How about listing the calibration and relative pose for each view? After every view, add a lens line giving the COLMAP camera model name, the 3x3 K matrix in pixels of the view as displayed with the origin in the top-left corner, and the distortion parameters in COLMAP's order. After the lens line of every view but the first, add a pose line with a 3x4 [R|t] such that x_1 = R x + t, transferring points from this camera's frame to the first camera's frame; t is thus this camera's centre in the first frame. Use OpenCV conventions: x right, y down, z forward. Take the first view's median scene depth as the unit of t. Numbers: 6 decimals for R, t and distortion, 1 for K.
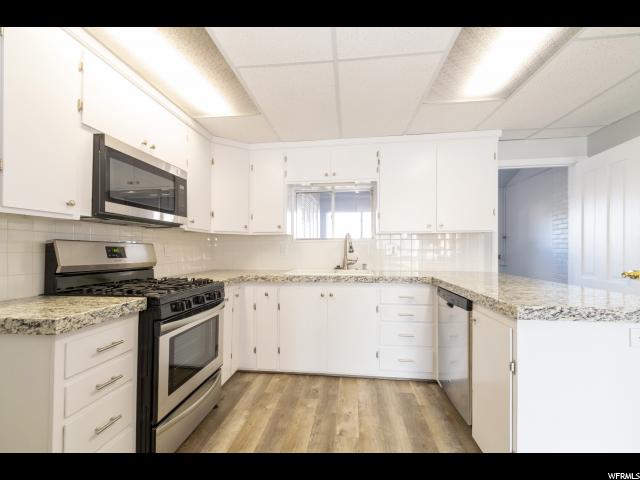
lens RADIAL K [[283.5, 0, 318.8], [0, 283.5, 244.7], [0, 0, 1]] dist [-0.000320, -0.000710]
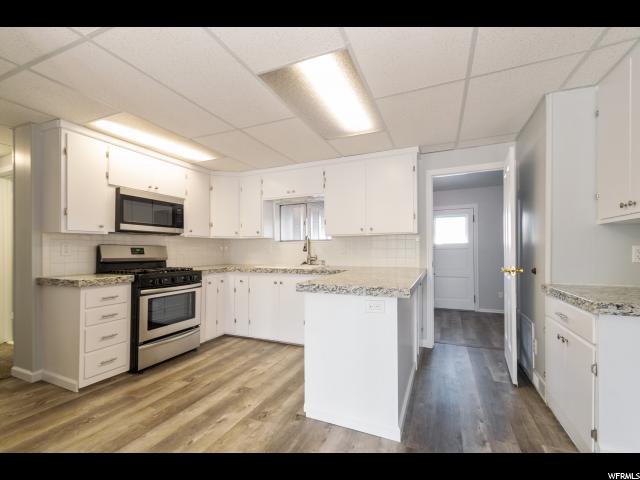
lens RADIAL K [[283.5, 0, 320.1], [0, 283.5, 242.3], [0, 0, 1]] dist [-0.000320, -0.000710]
pose [[0.960198, -0.011022, -0.279104, 0.712980], [0.009222, 0.999927, -0.007762, -0.002741], [0.279169, 0.004879, 0.960230, -0.293301]]
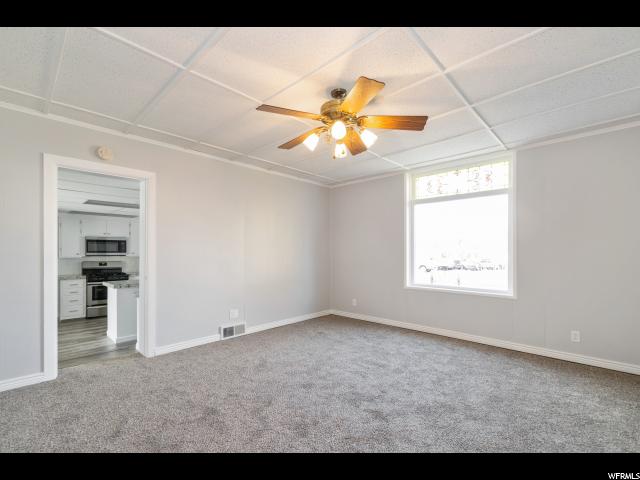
lens RADIAL K [[283.5, 0, 323.4], [0, 283.5, 243.5], [0, 0, 1]] dist [-0.000320, -0.000710]
pose [[0.814695, -0.018019, -0.579609, 3.182669], [0.011883, 0.999826, -0.014380, -0.132051], [0.579767, 0.004828, 0.814768, -0.276460]]
